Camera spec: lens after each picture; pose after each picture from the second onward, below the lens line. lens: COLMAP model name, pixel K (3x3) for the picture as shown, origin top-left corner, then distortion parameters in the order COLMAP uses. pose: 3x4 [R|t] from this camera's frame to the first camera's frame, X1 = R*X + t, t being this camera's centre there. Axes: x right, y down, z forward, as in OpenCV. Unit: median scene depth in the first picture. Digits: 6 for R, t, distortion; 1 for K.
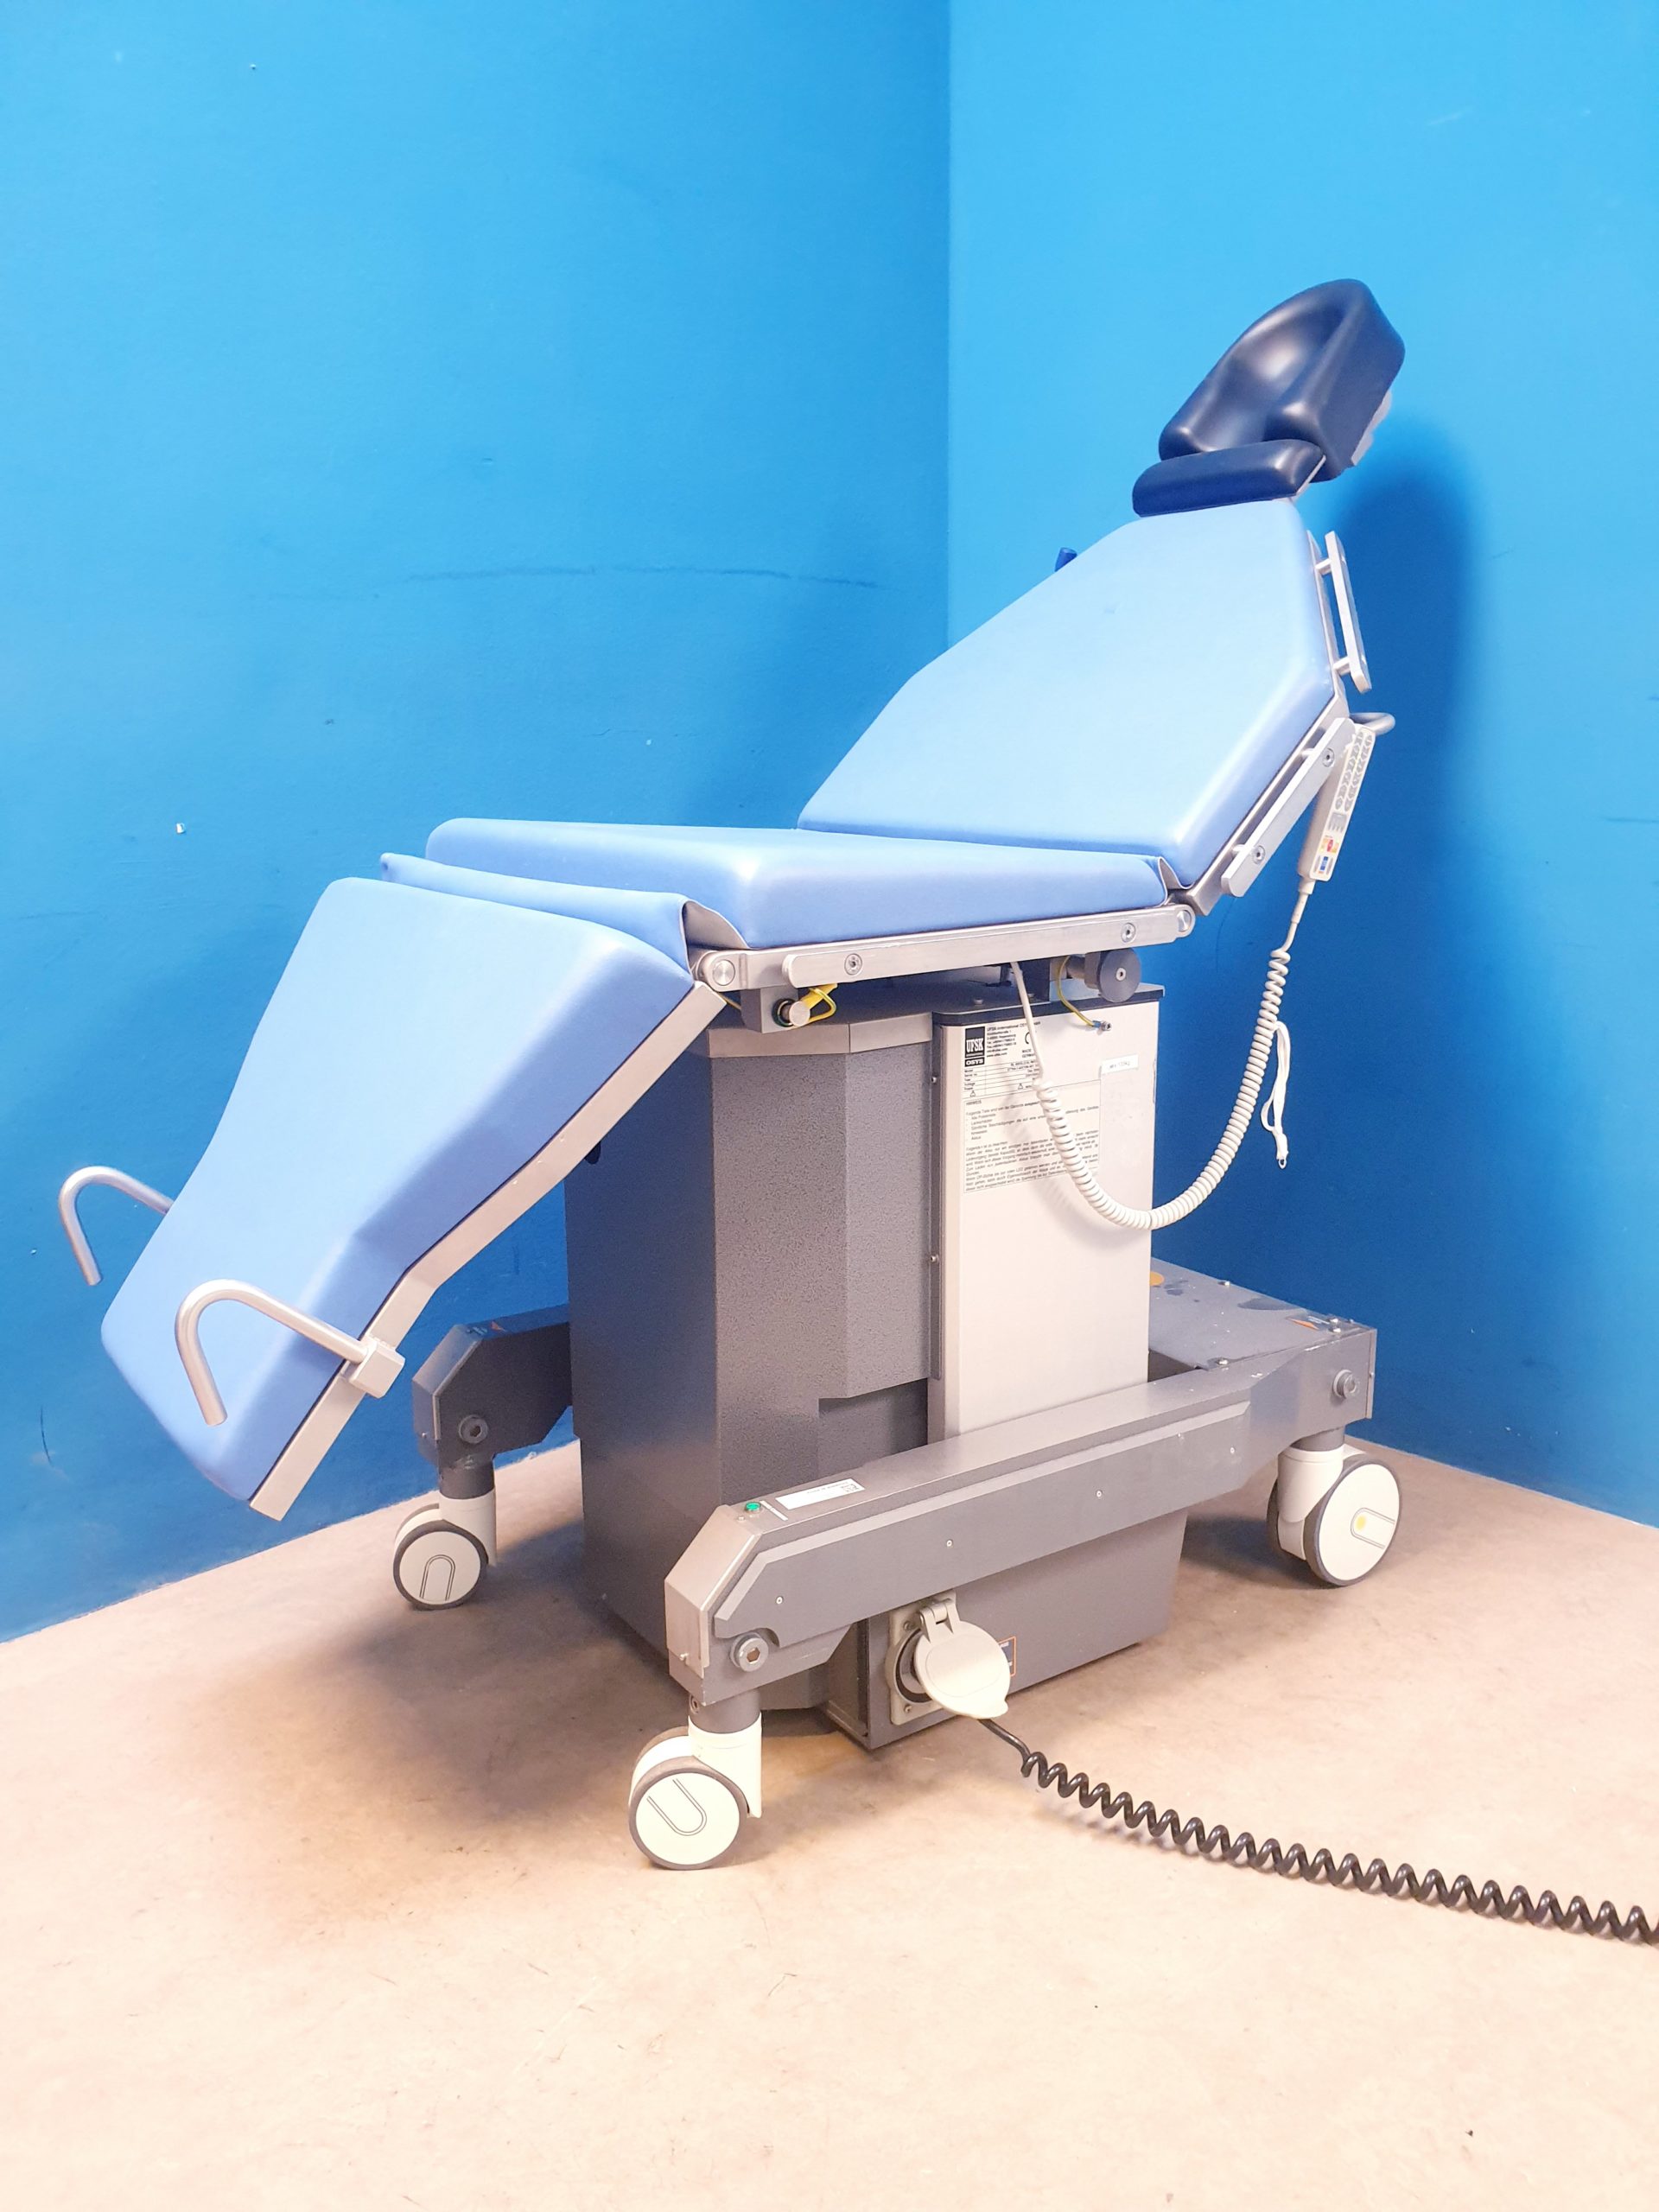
lens RADIAL K [[1724.1, 0, 862.8], [0, 1724.1, 1115.9], [0, 0, 1]] dist [-0.008247, 0.043866]
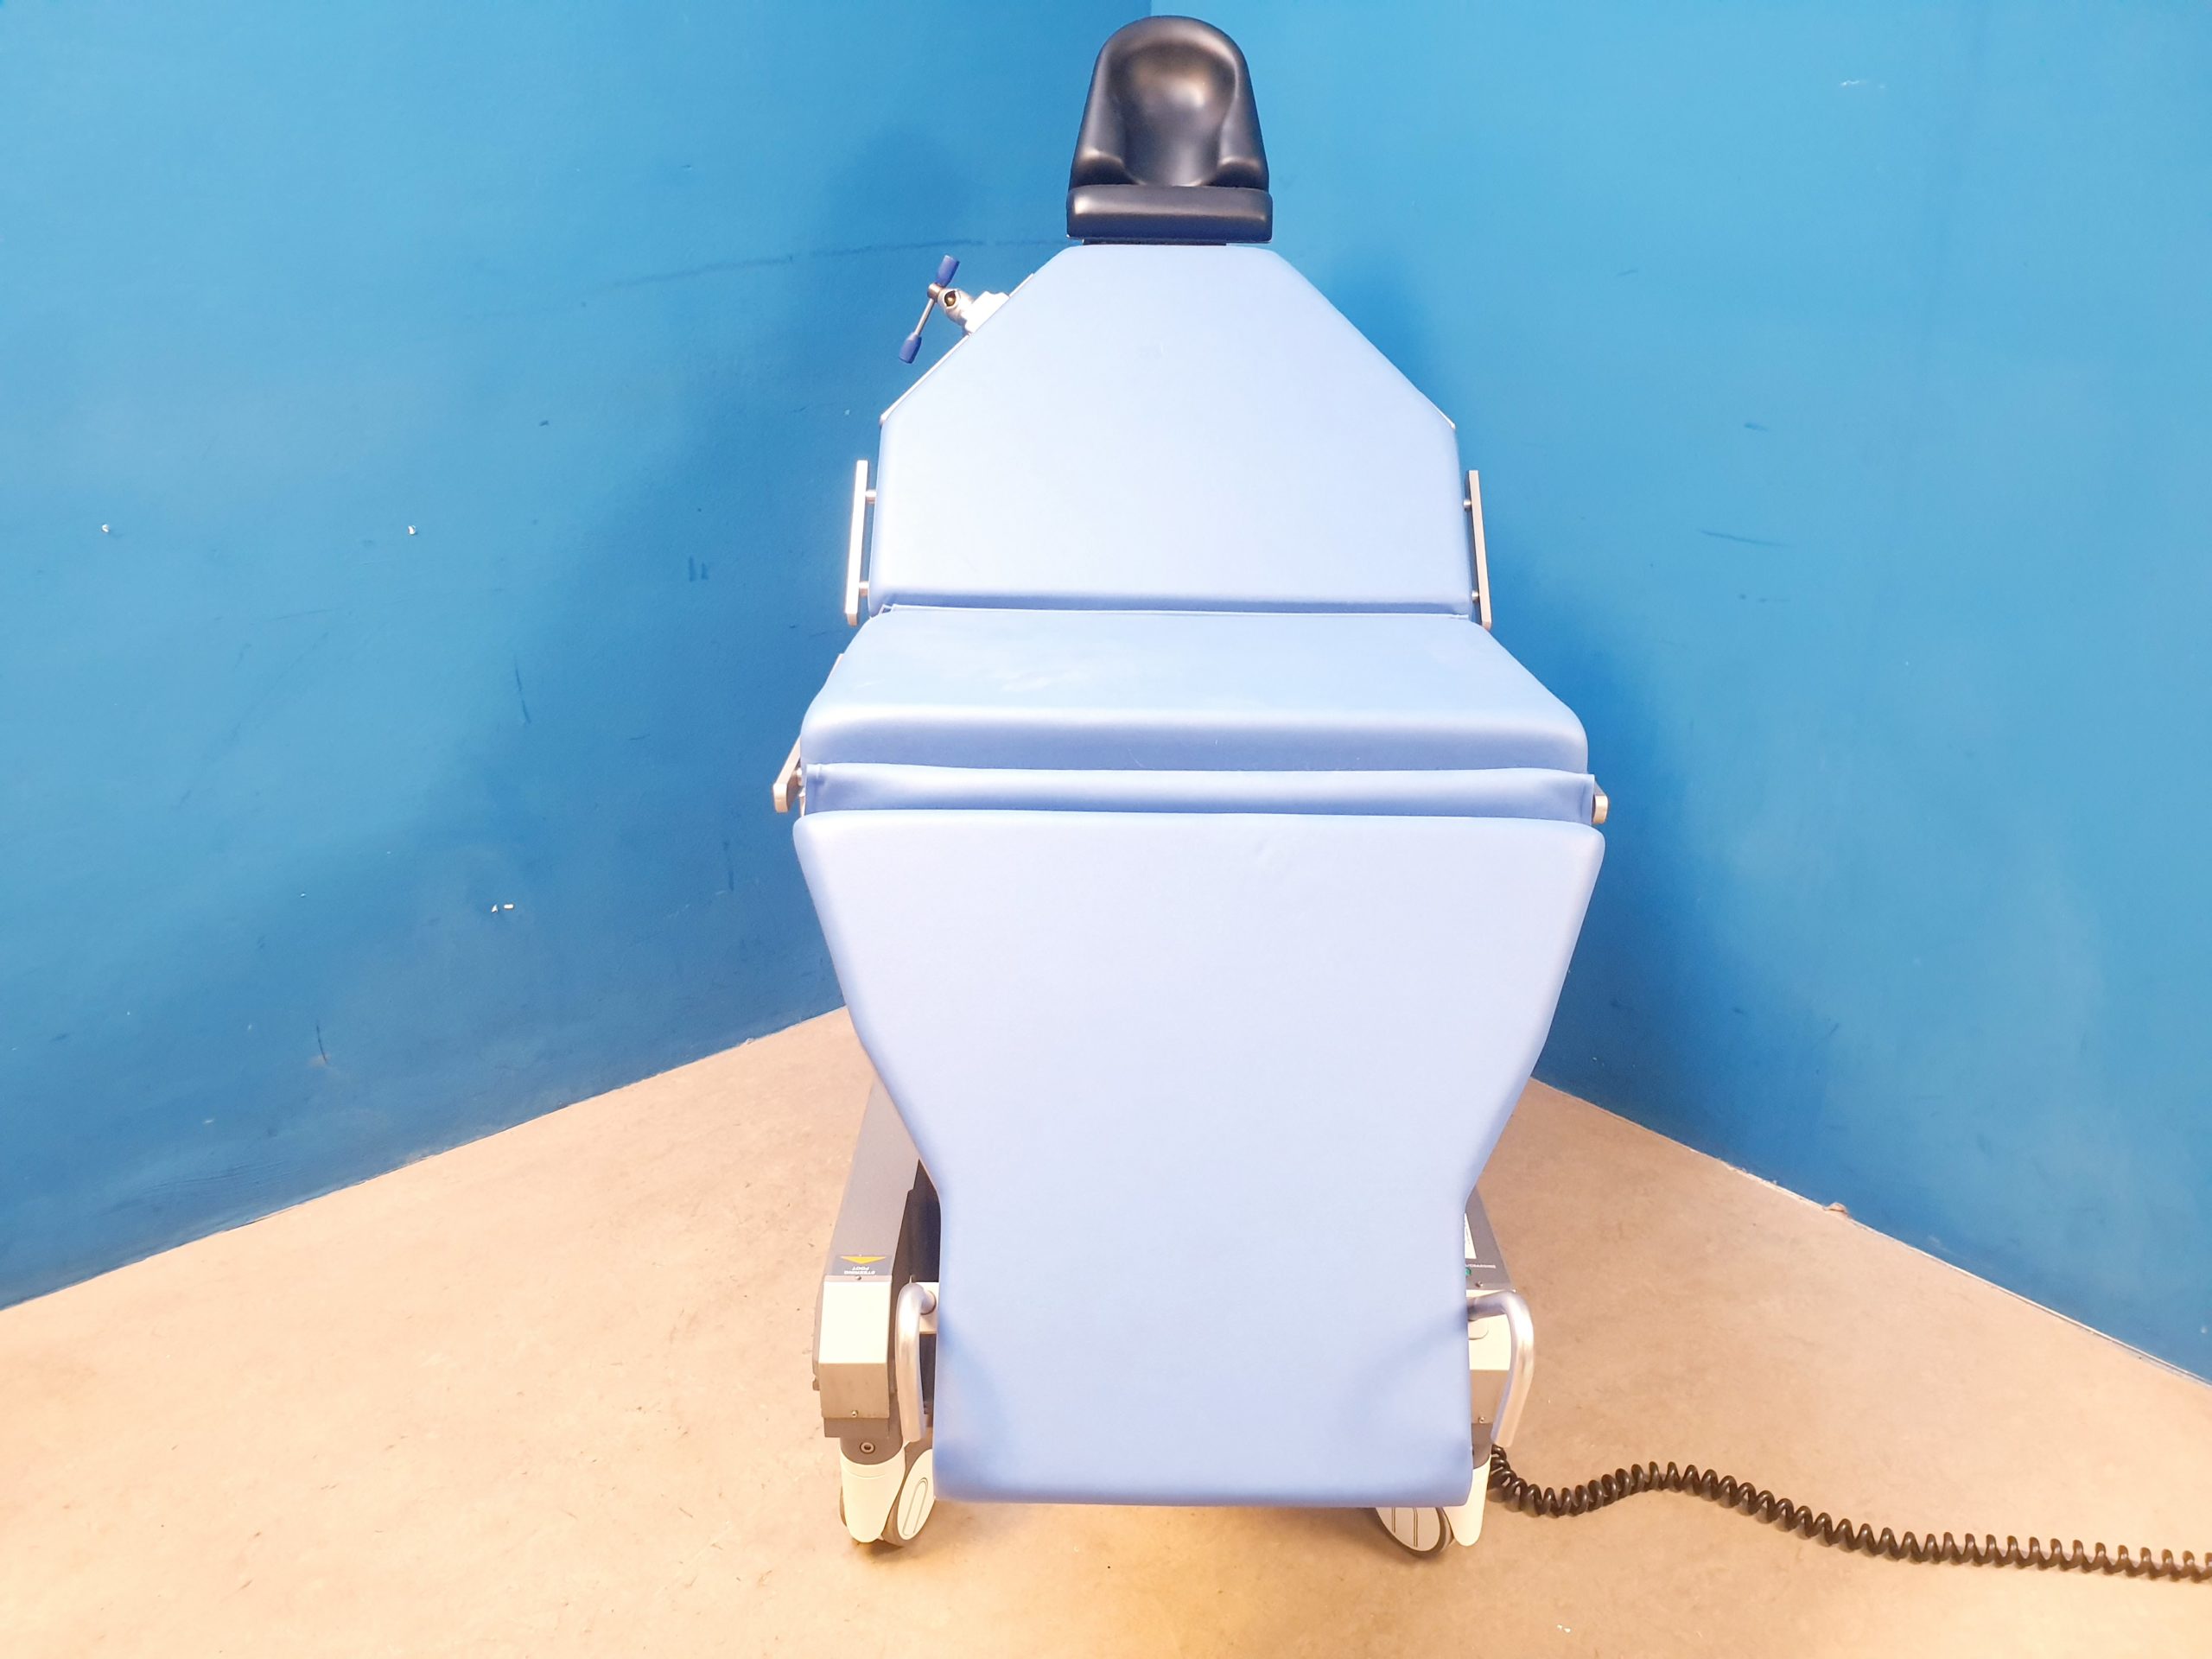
lens RADIAL K [[1725.0, 0, 1104.0], [0, 1725.0, 831.7], [0, 0, 1]] dist [-0.044264, 0.113883]
pose [[0.998021, 0.033546, -0.053186, 0.151119], [-0.024921, 0.987561, 0.155249, -0.186456], [0.057732, -0.153616, 0.986443, -0.148199]]
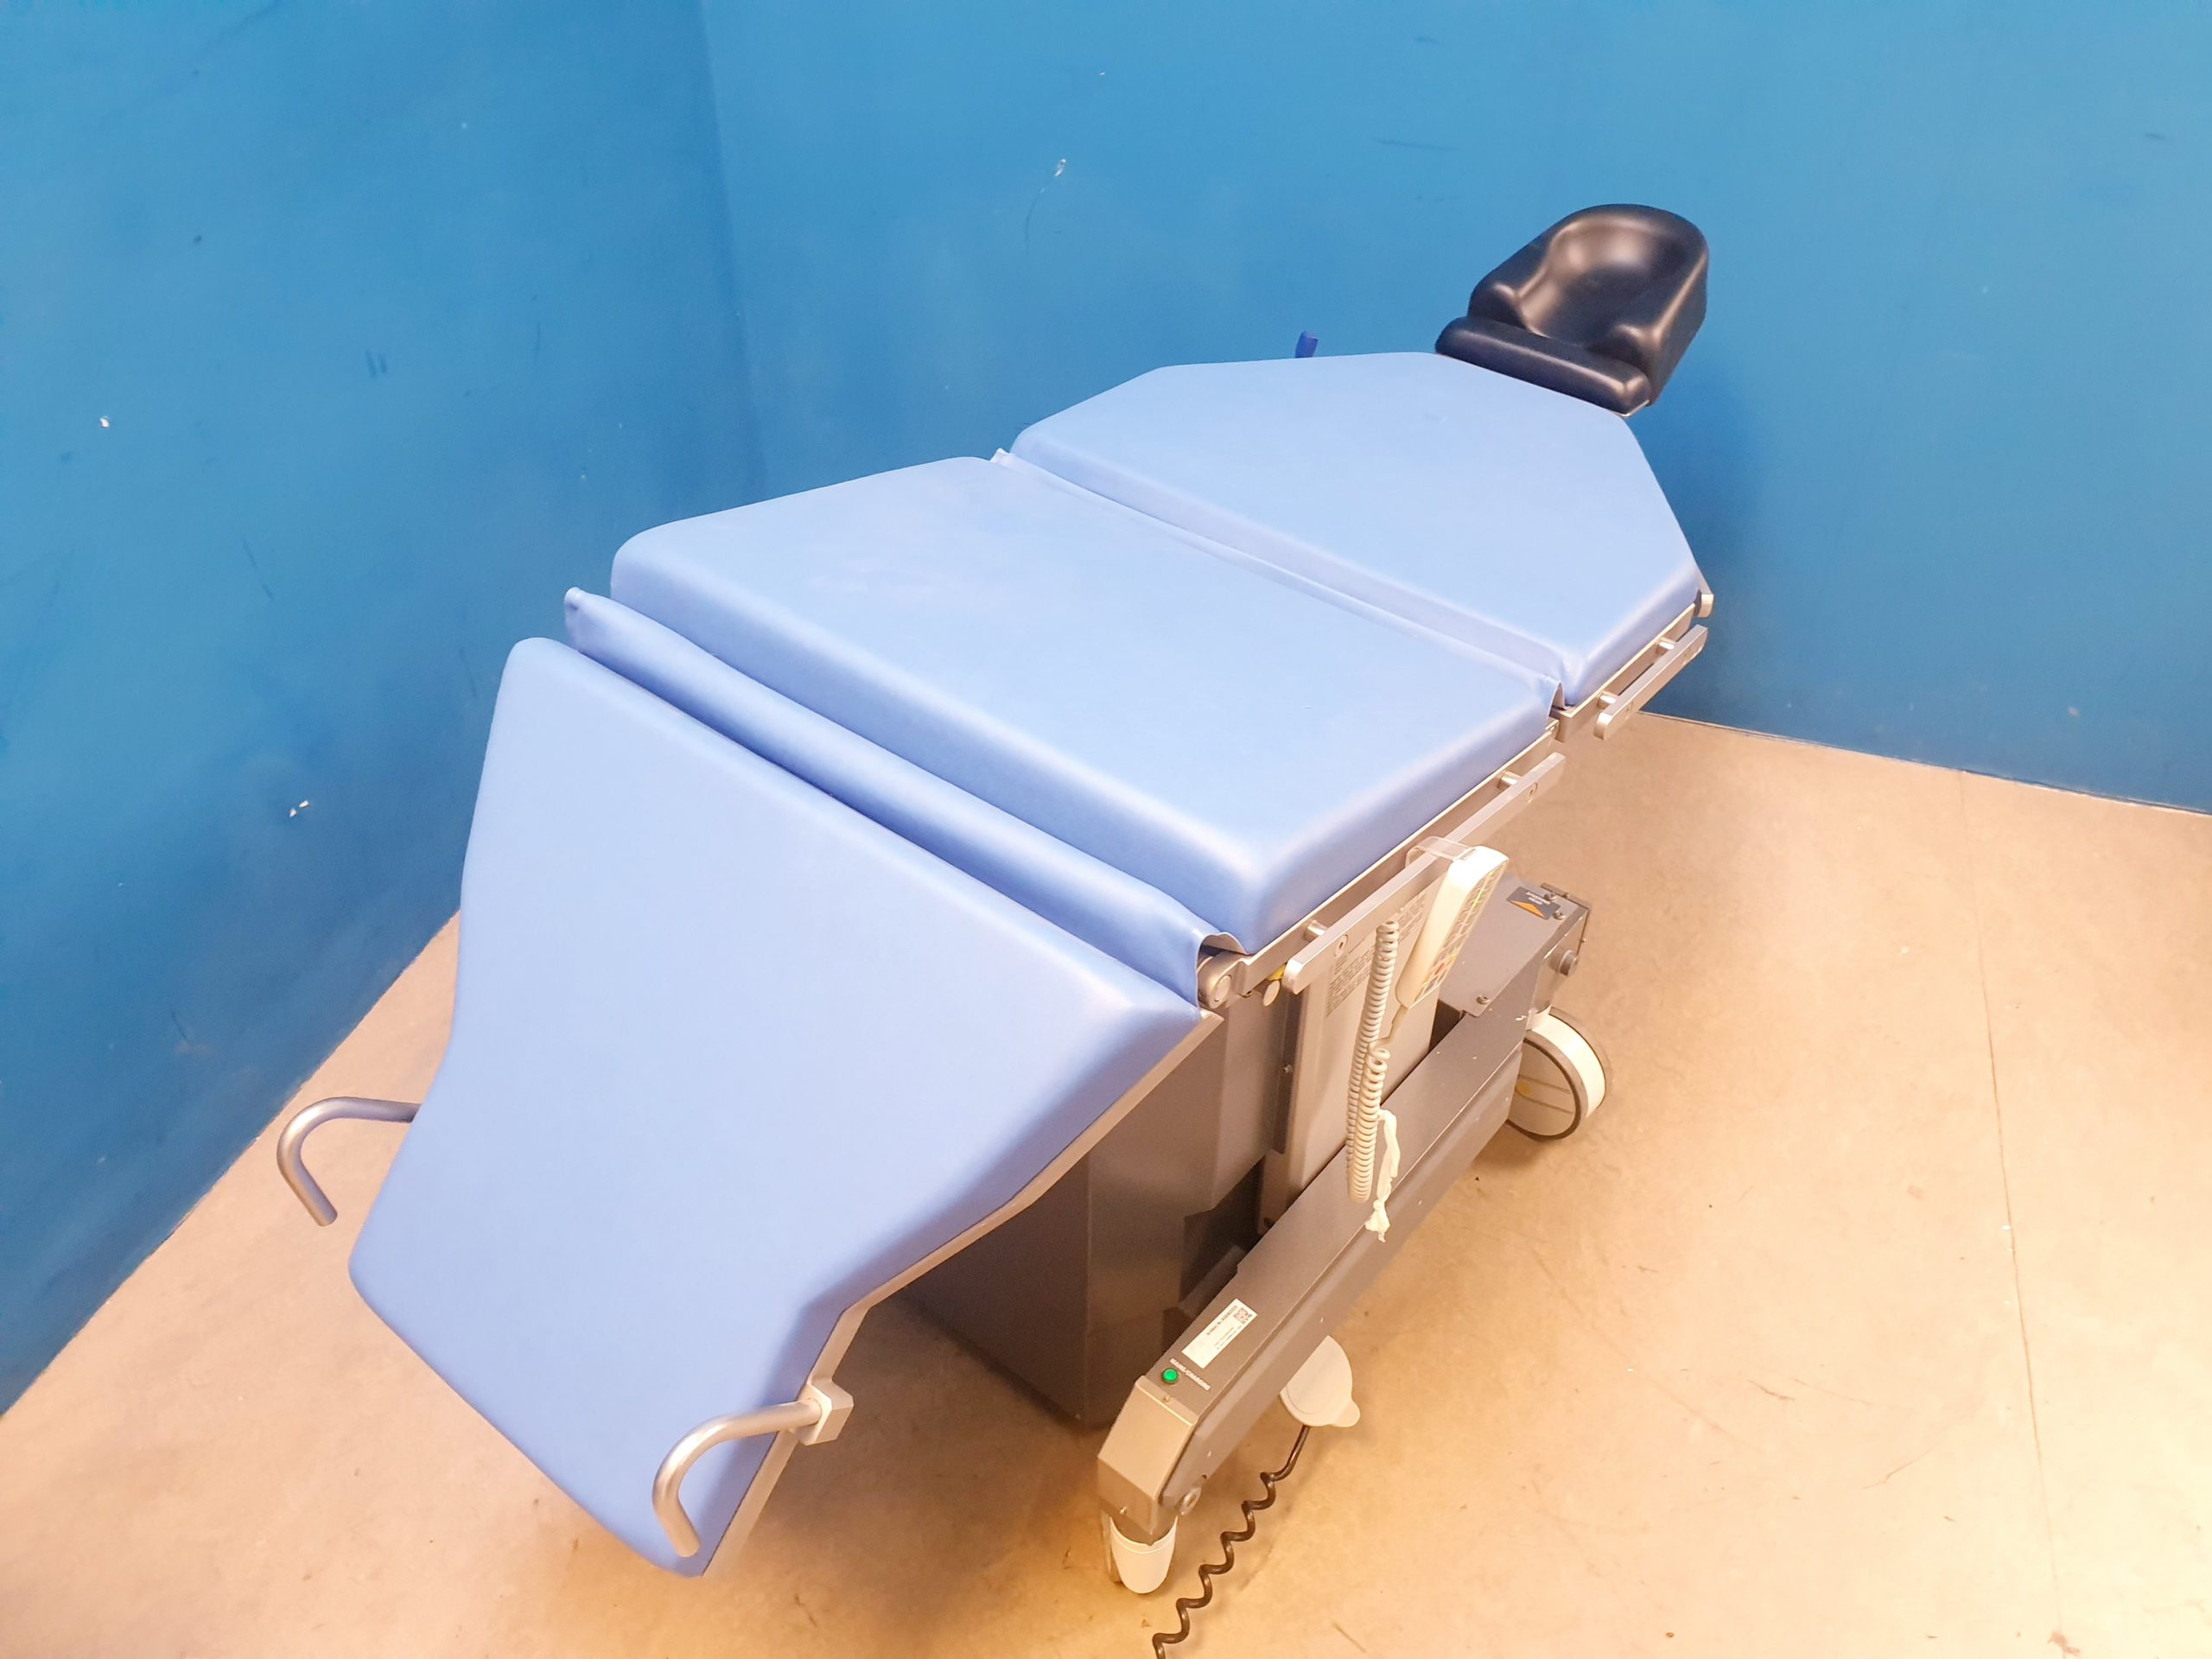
lens RADIAL K [[1724.1, 0, 1117.3], [0, 1724.1, 810.4], [0, 0, 1]] dist [-0.008247, 0.043866]
pose [[0.884518, -0.283613, 0.370394, -0.380293], [0.084228, 0.878016, 0.471162, -0.438218], [-0.458839, -0.385553, 0.800509, -0.049968]]
